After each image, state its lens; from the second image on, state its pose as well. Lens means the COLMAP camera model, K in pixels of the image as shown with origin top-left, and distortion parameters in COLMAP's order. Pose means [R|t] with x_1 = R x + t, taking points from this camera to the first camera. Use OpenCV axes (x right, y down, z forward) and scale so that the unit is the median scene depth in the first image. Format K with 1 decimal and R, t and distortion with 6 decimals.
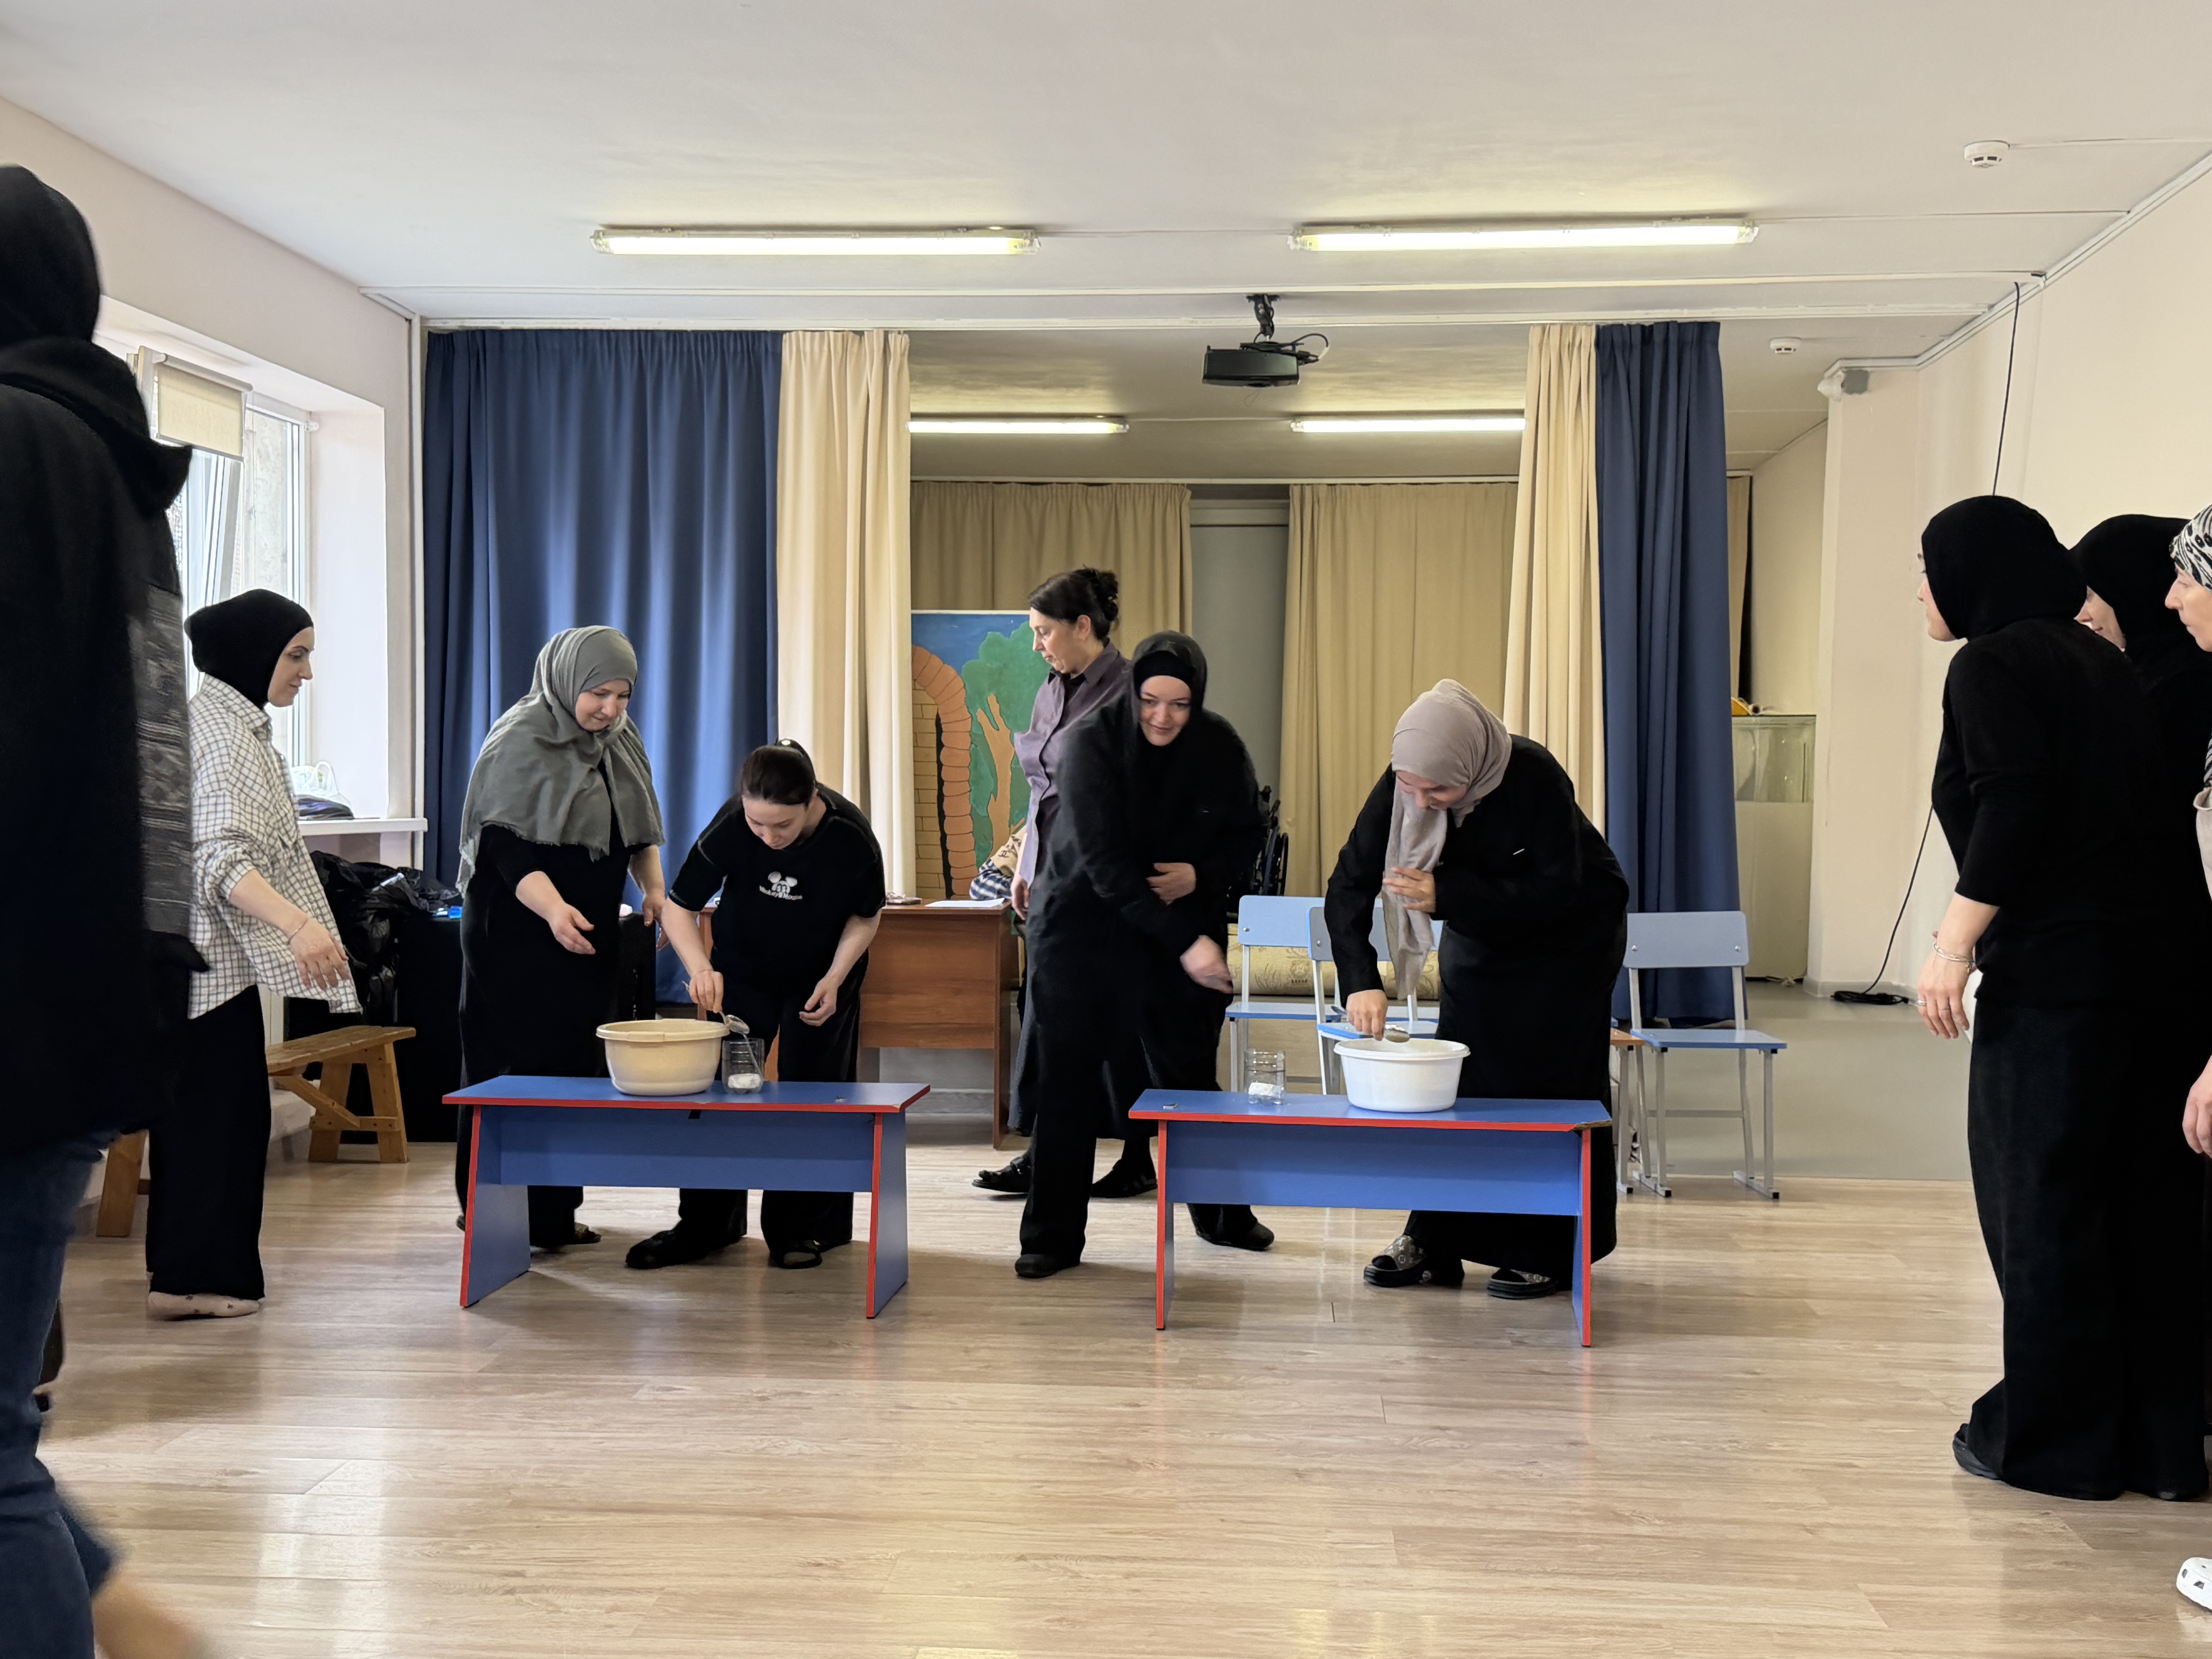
lens RADIAL K [[2421.5, 0, 1107.9], [0, 2421.5, 834.8], [0, 0, 1]] dist [0.098914, 0.000000]
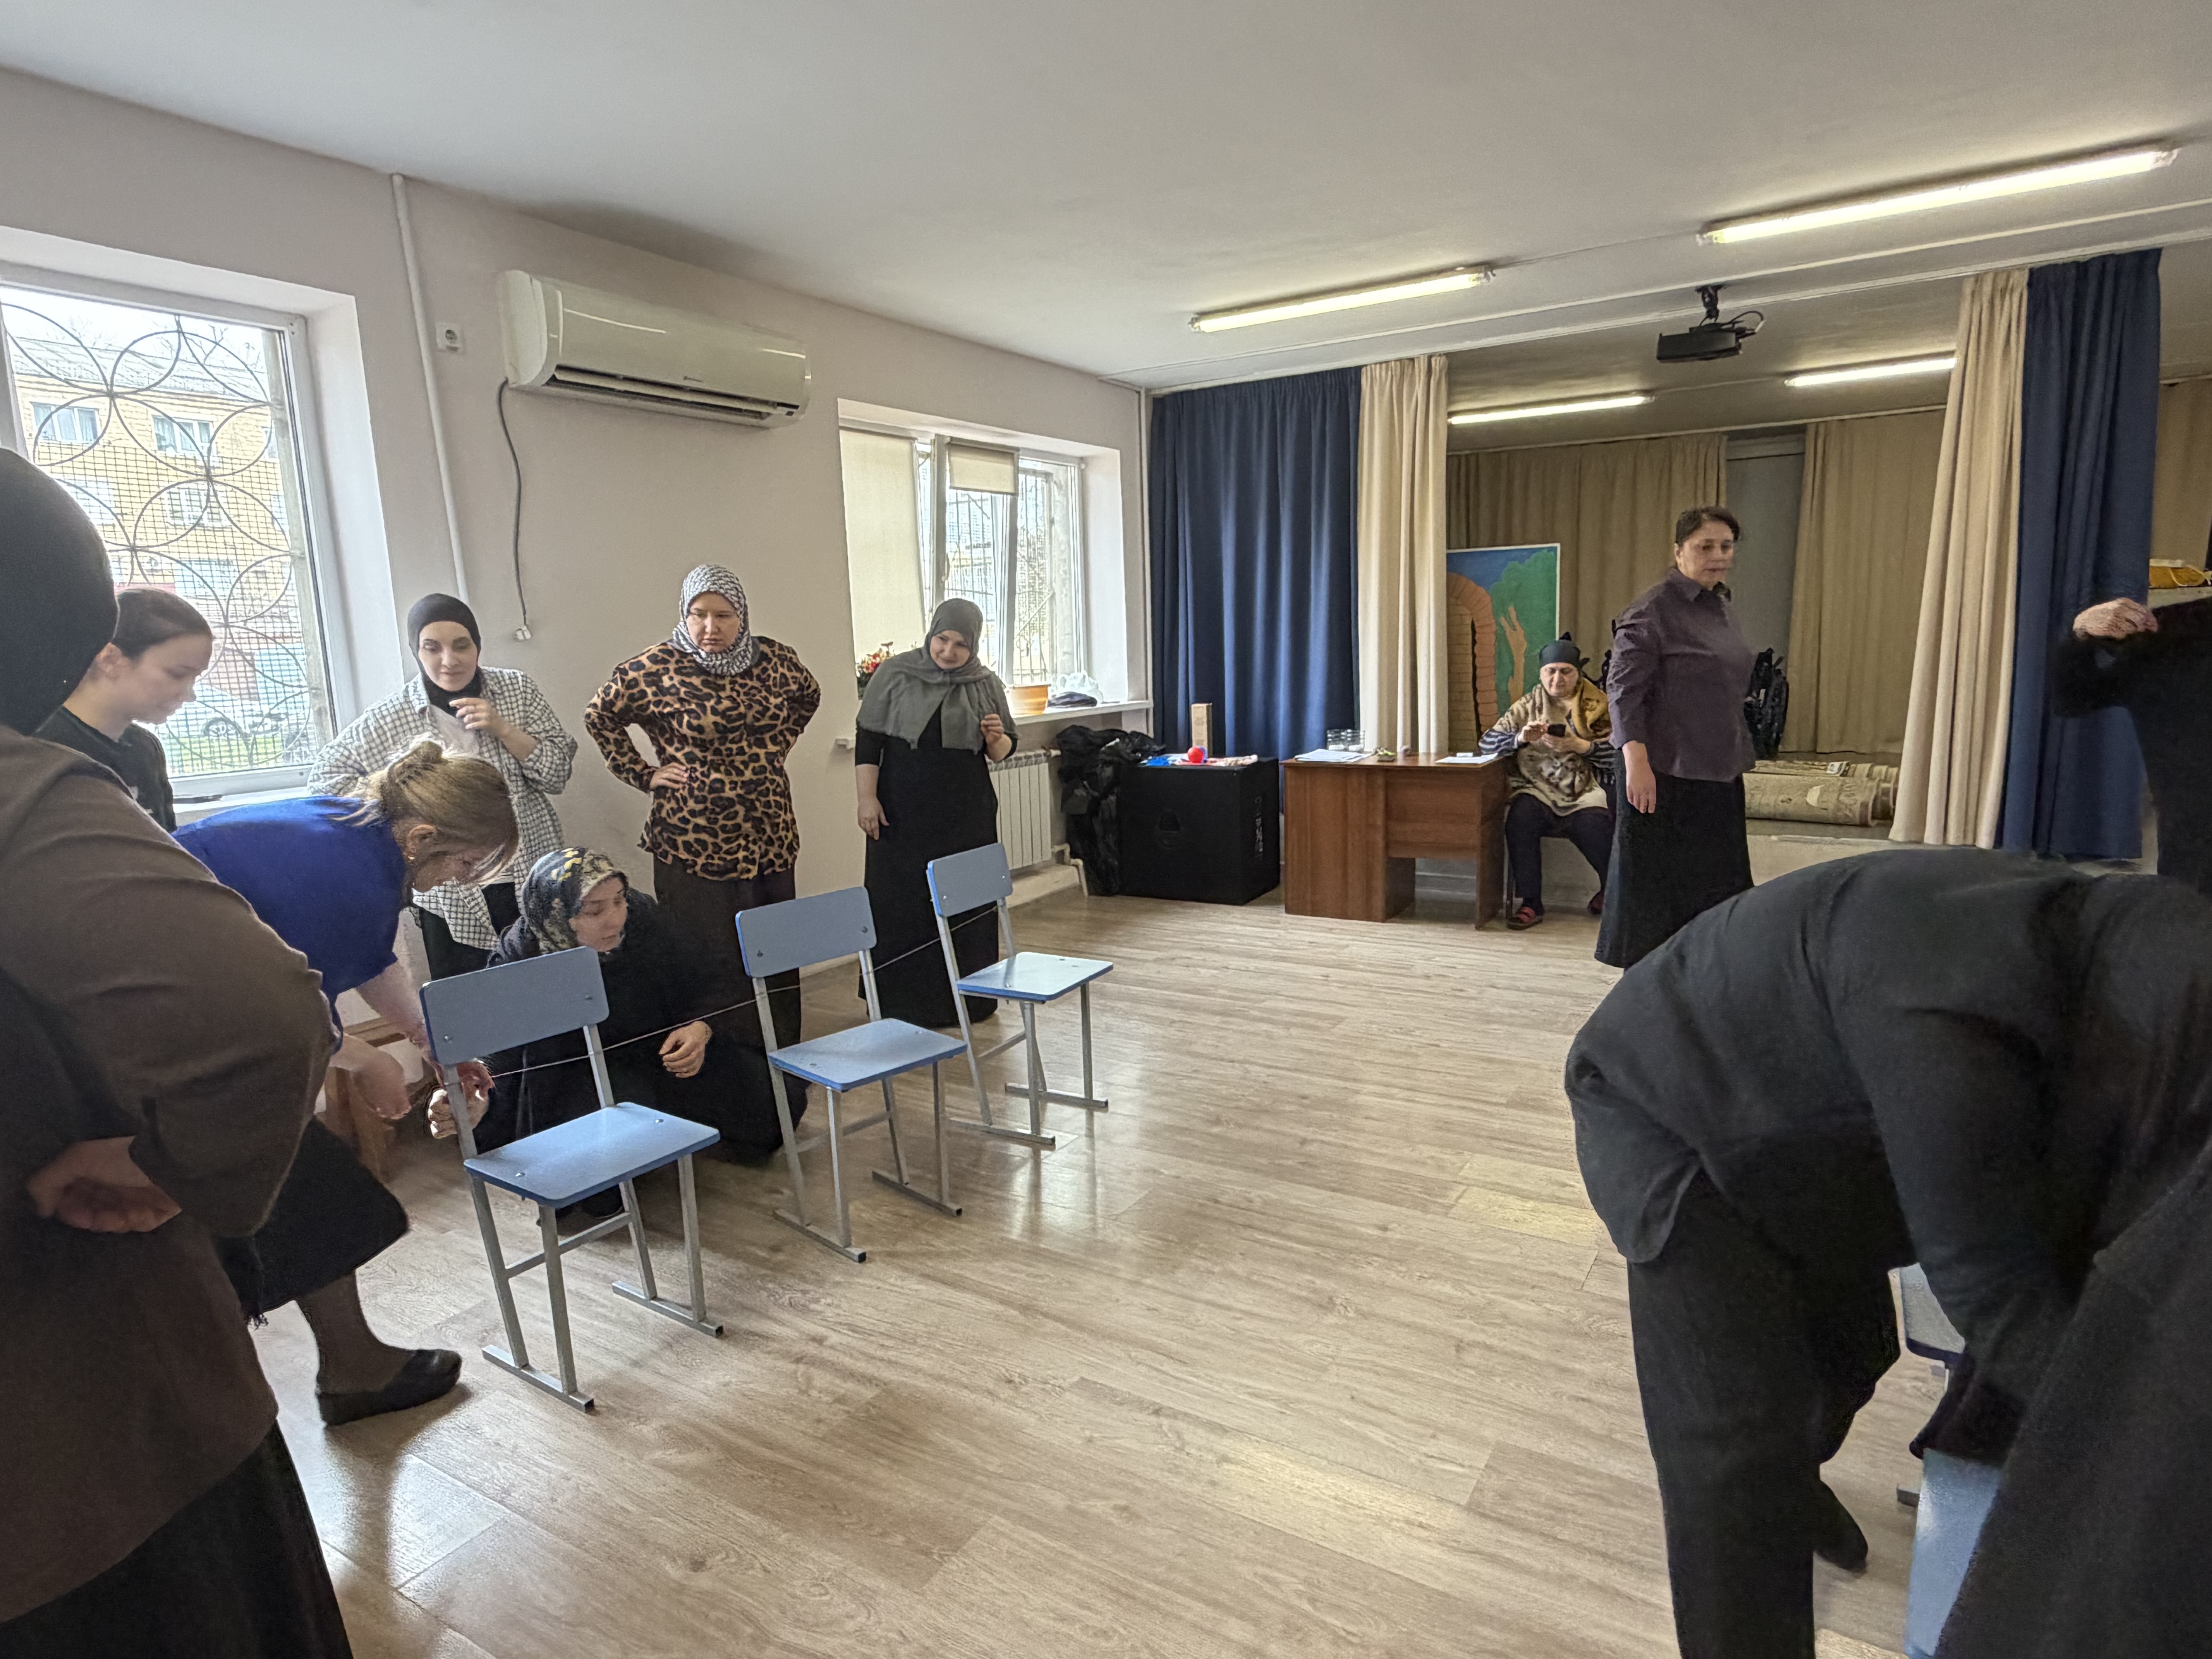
lens RADIAL K [[1275.7, 0, 1106.4], [0, 1275.7, 833.5], [0, 0, 1]] dist [-0.004120, 0.001239]
pose [[0.880808, 0.036353, -0.472076, 0.106736], [0.032268, 0.990121, 0.136453, -0.036266], [0.472373, -0.135422, 0.870933, 0.214927]]
